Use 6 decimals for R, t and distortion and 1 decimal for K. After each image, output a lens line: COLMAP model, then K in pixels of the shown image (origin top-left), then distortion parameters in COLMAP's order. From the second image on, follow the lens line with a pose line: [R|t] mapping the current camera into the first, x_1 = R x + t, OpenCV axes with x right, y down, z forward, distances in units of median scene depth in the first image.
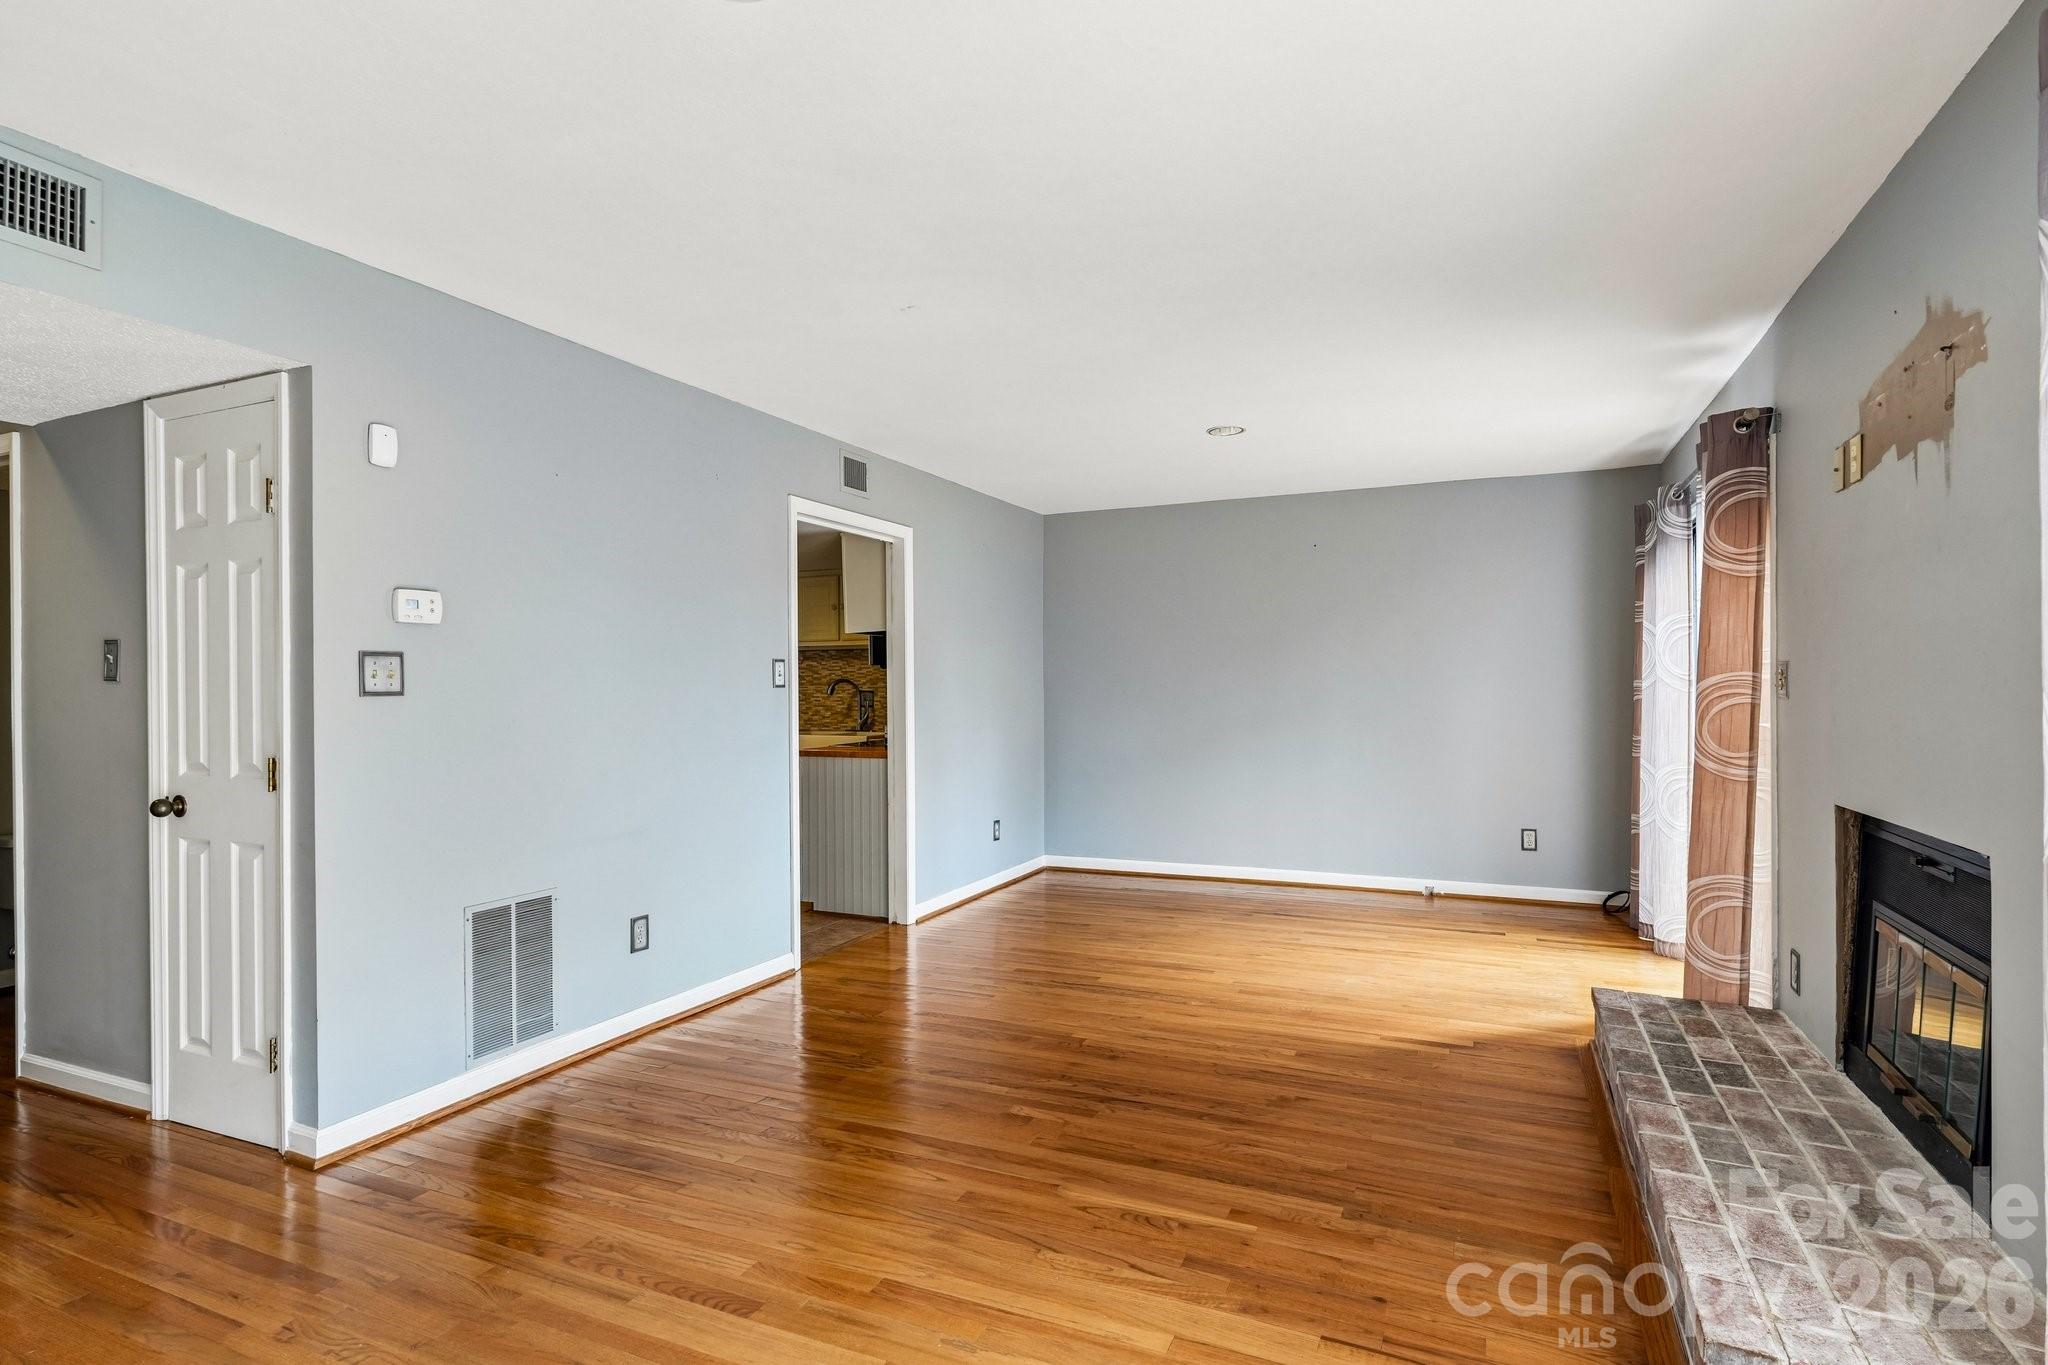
lens RADIAL K [[1029.6, 0, 1026.9], [0, 1029.6, 682.0], [0, 0, 1]] dist [0.000515, 0.000113]
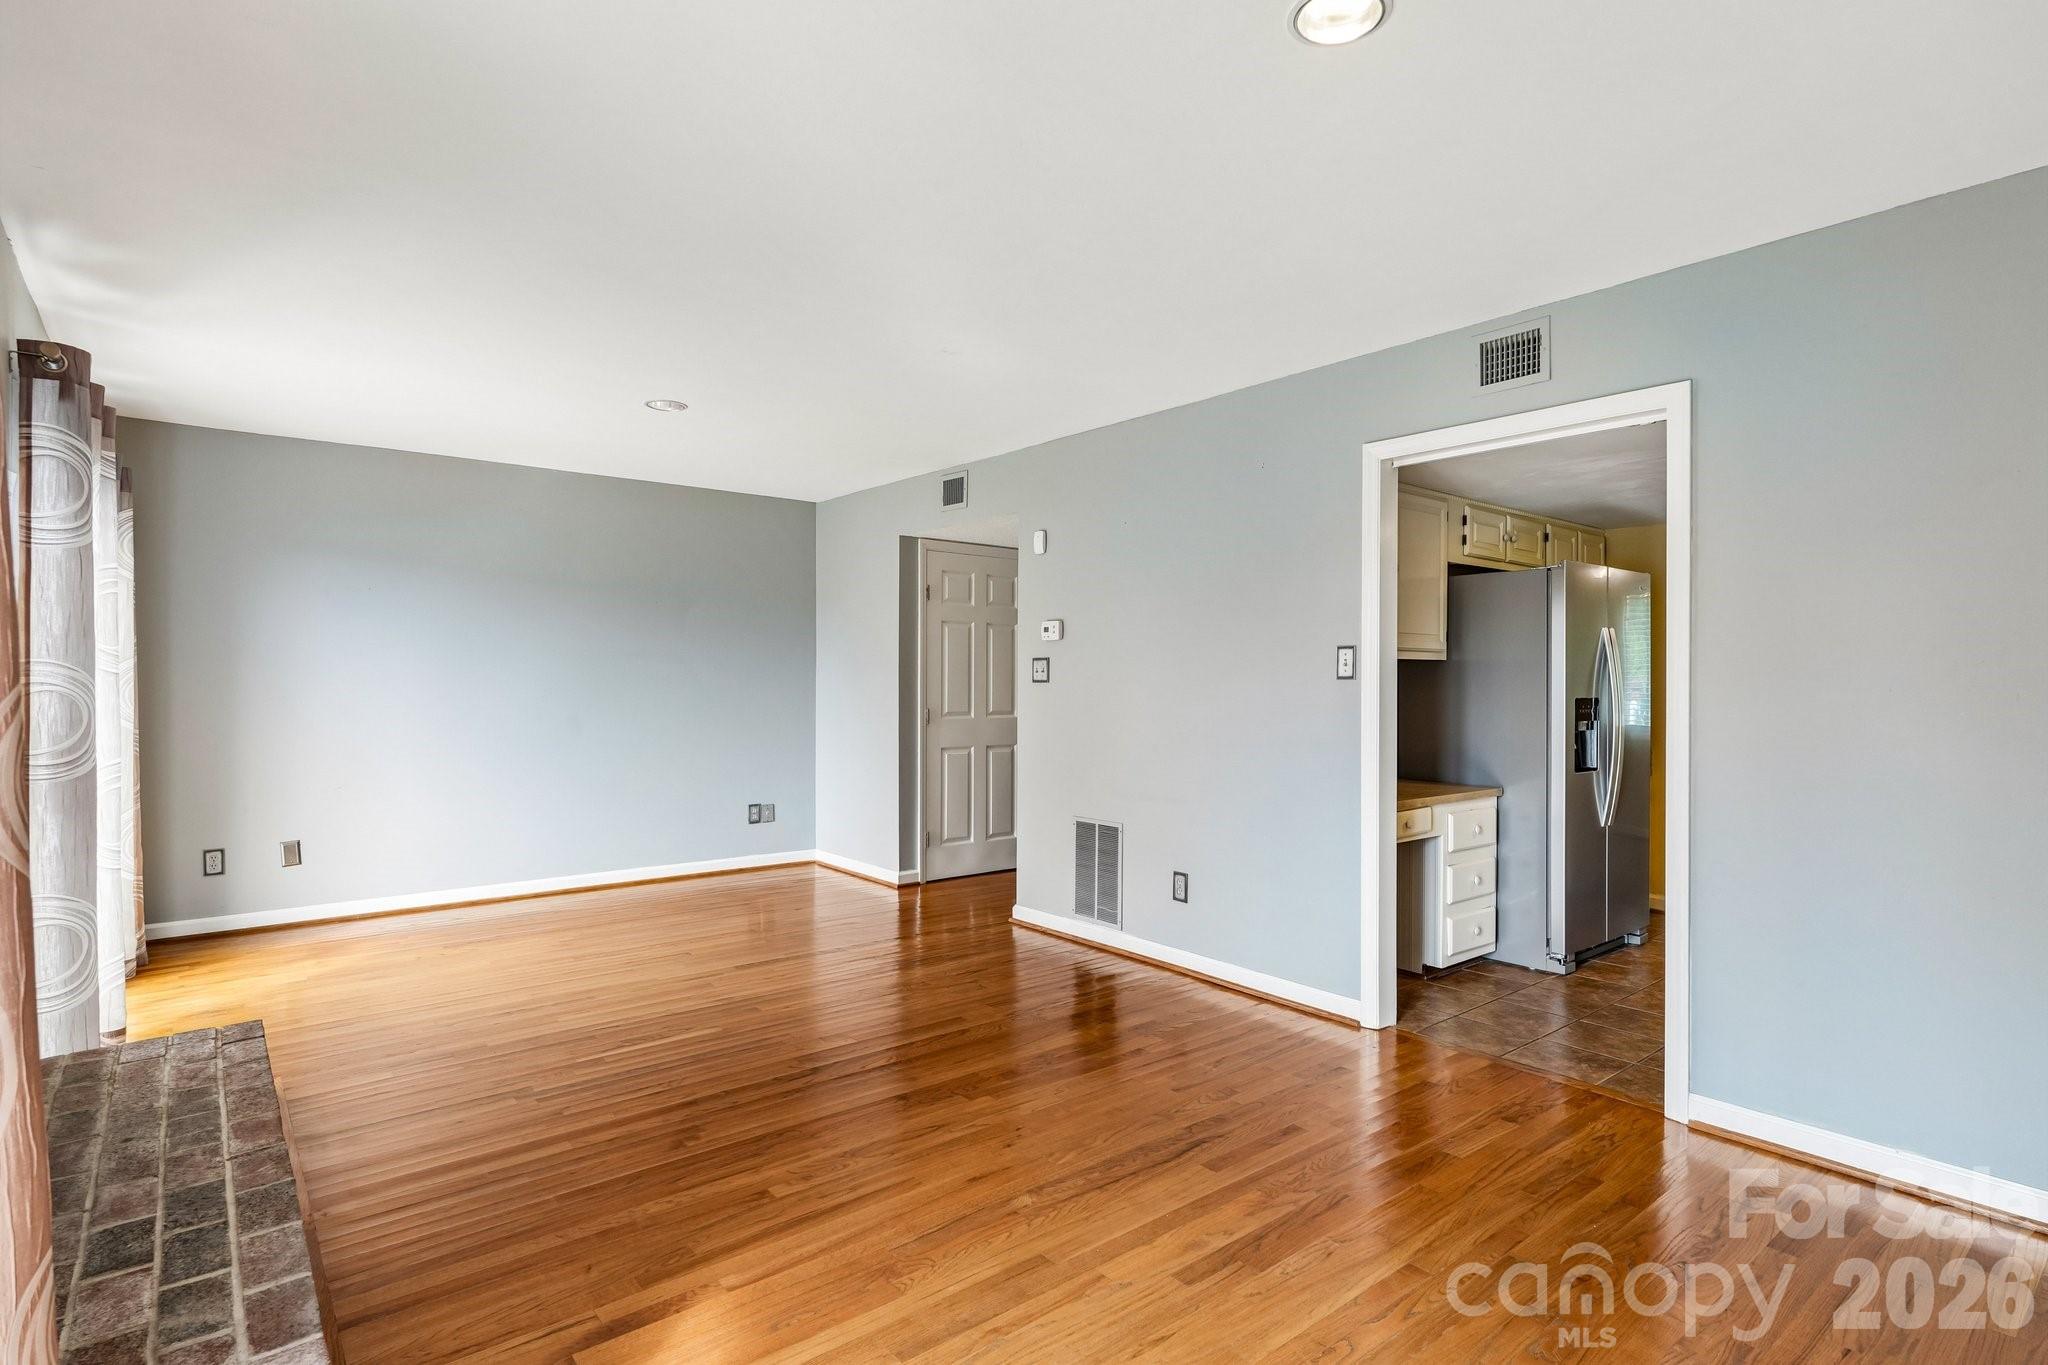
lens RADIAL K [[1029.6, 0, 1026.9], [0, 1029.6, 682.0], [0, 0, 1]] dist [0.000515, 0.000113]
pose [[-0.445044, 0.005924, -0.895489, 0.847436], [0.002985, 0.999982, 0.005132, 0.003022], [0.895504, -0.000389, -0.445053, 1.527156]]
